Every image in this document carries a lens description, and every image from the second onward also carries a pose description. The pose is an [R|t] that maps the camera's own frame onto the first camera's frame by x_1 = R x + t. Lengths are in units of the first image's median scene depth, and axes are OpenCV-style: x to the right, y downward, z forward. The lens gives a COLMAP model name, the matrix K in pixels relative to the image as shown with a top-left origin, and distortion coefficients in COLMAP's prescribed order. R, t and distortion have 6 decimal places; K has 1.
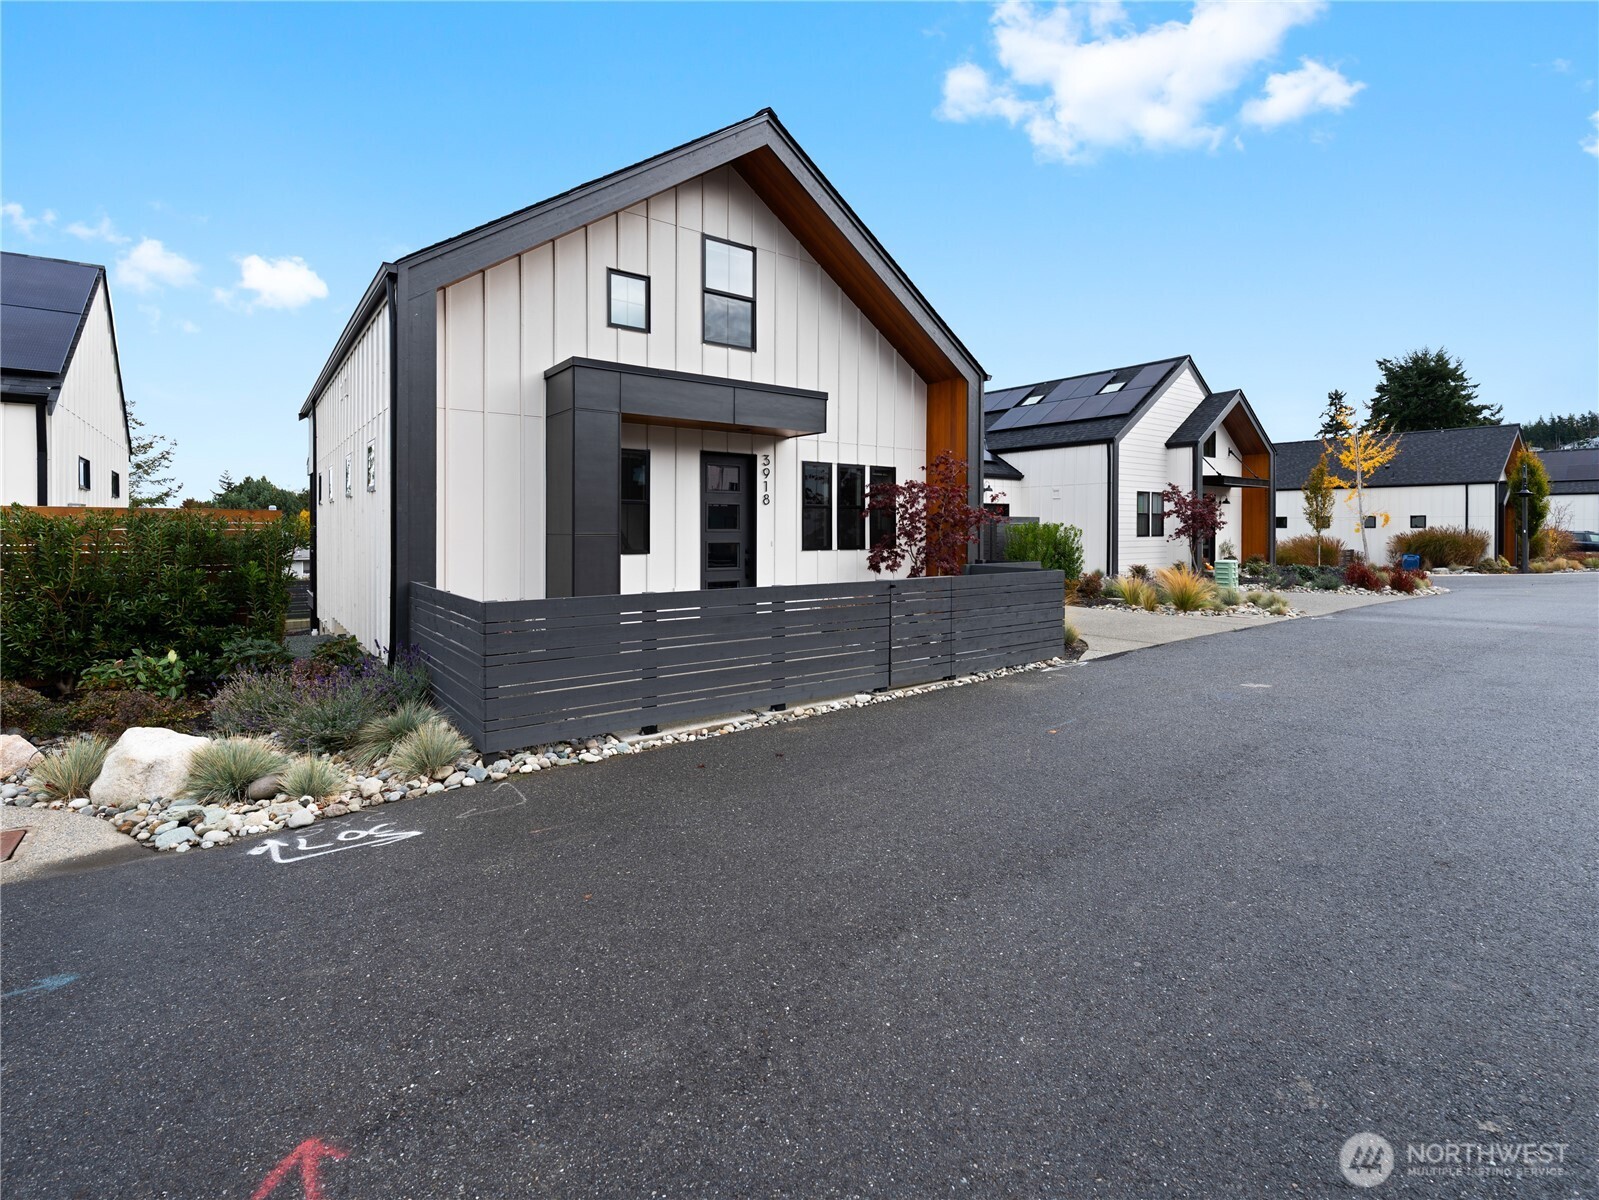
lens RADIAL K [[753.9, 0, 794.5], [0, 753.9, 535.1], [0, 0, 1]] dist [-0.000434, -0.000295]
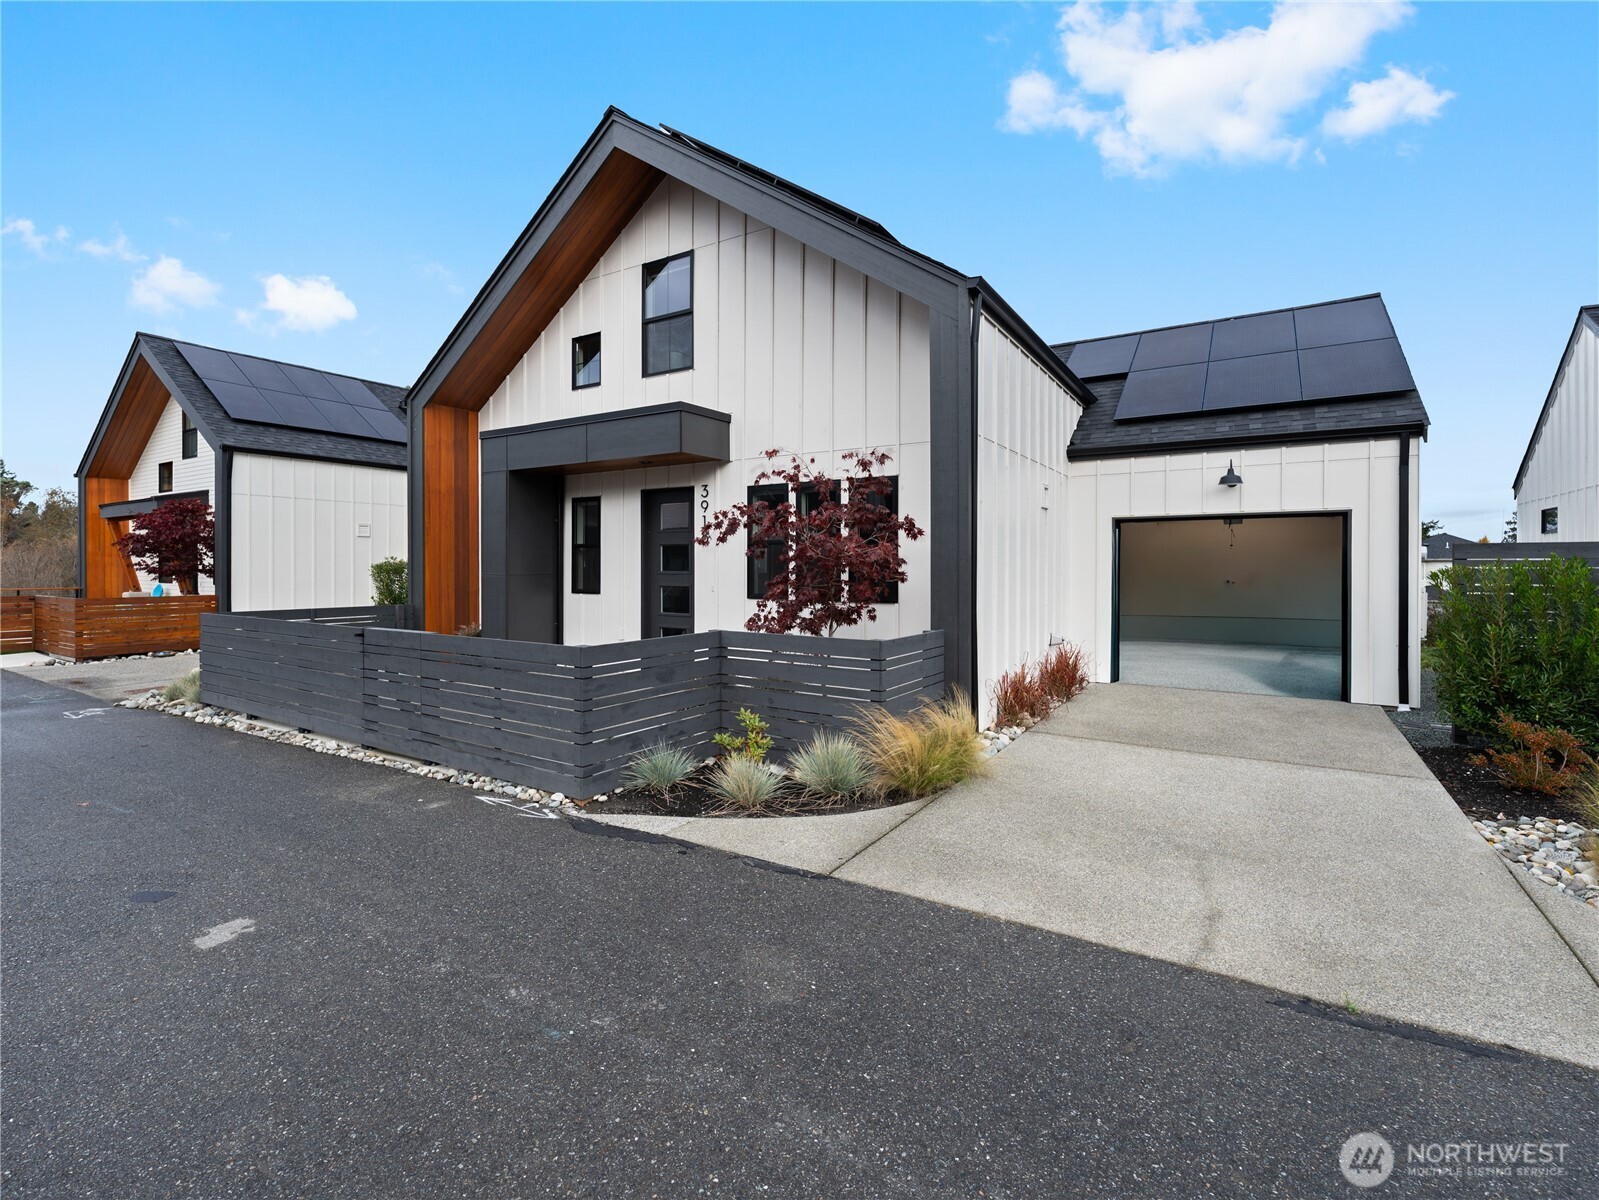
lens RADIAL K [[733.8, 0, 793.8], [0, 733.8, 573.5], [0, 0, 1]] dist [0.001010, -0.001276]
pose [[0.356455, 0.006545, -0.934290, 0.805161], [-0.008643, 0.999956, 0.003707, -0.009965], [0.934273, 0.006754, 0.356496, 0.825451]]
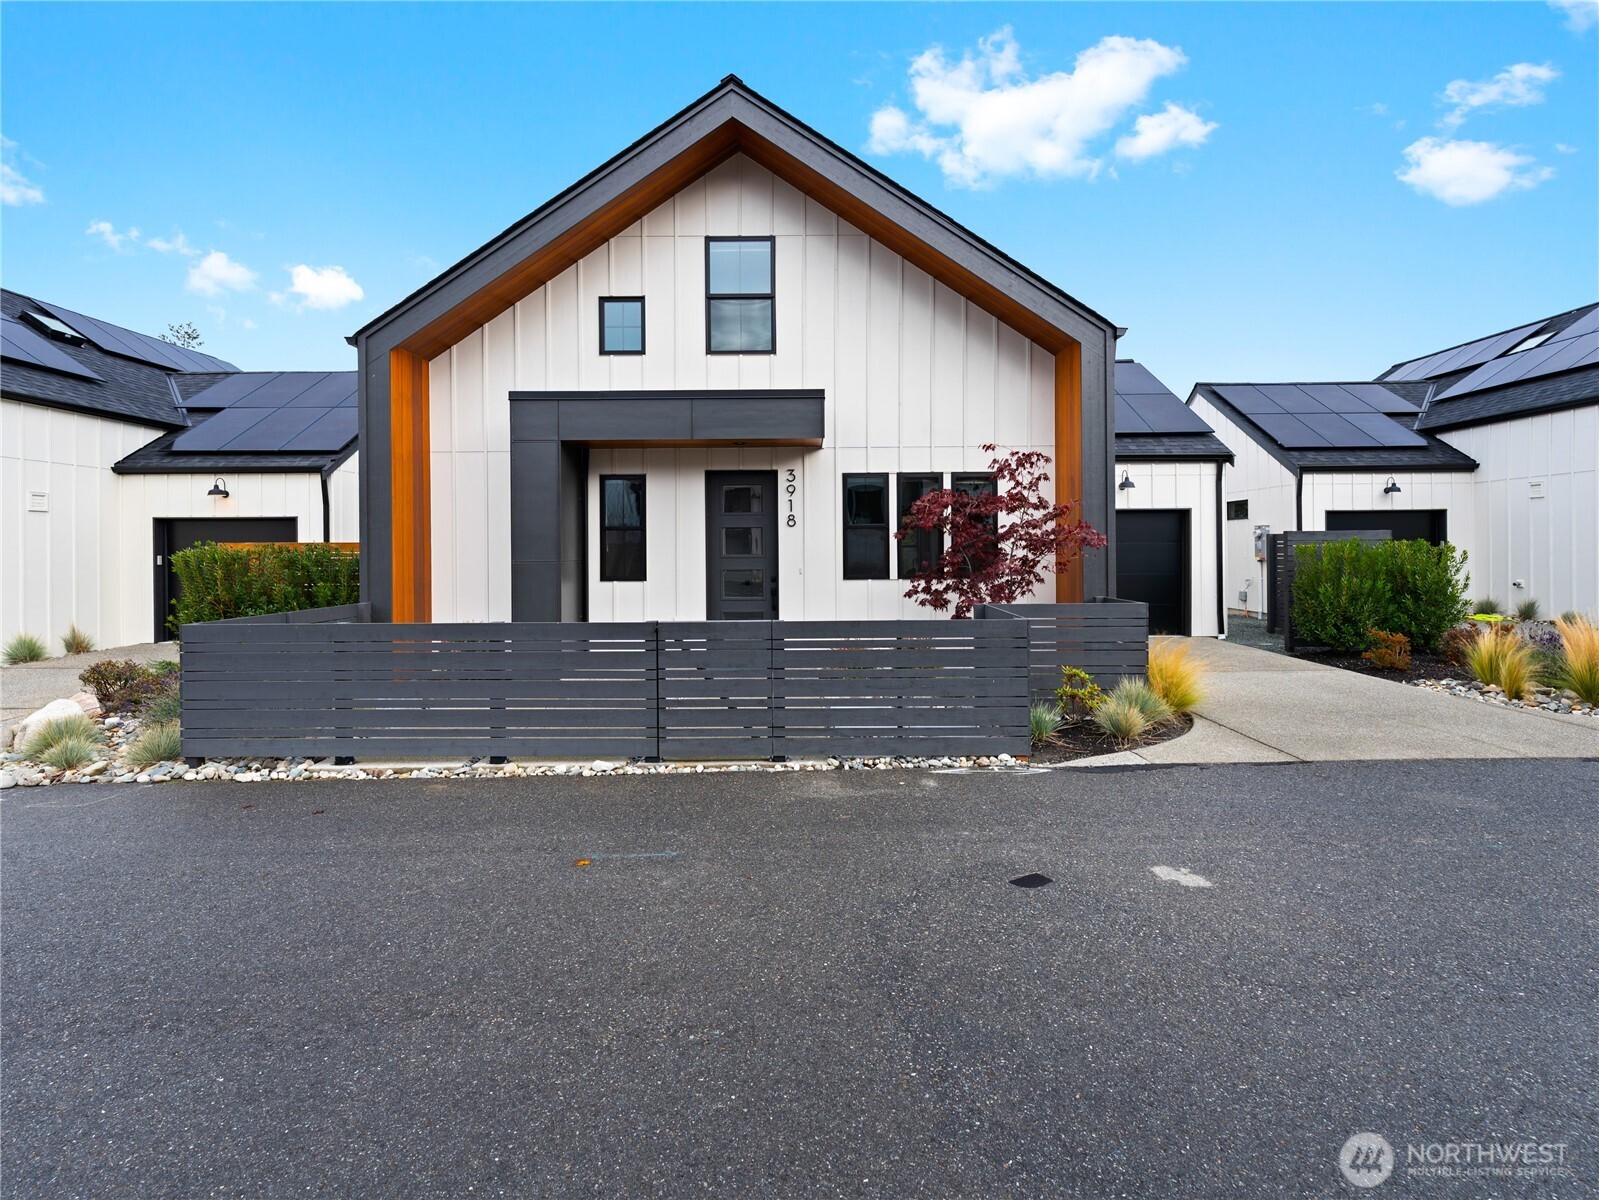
lens RADIAL K [[740.7, 0, 794.1], [0, 740.7, 553.4], [0, 0, 1]] dist [-0.000734, -0.000324]
pose [[0.796819, -0.004520, -0.604201, 0.500442], [0.003512, 0.999990, -0.002849, -0.006817], [0.604208, 0.000148, 0.796827, 0.329158]]
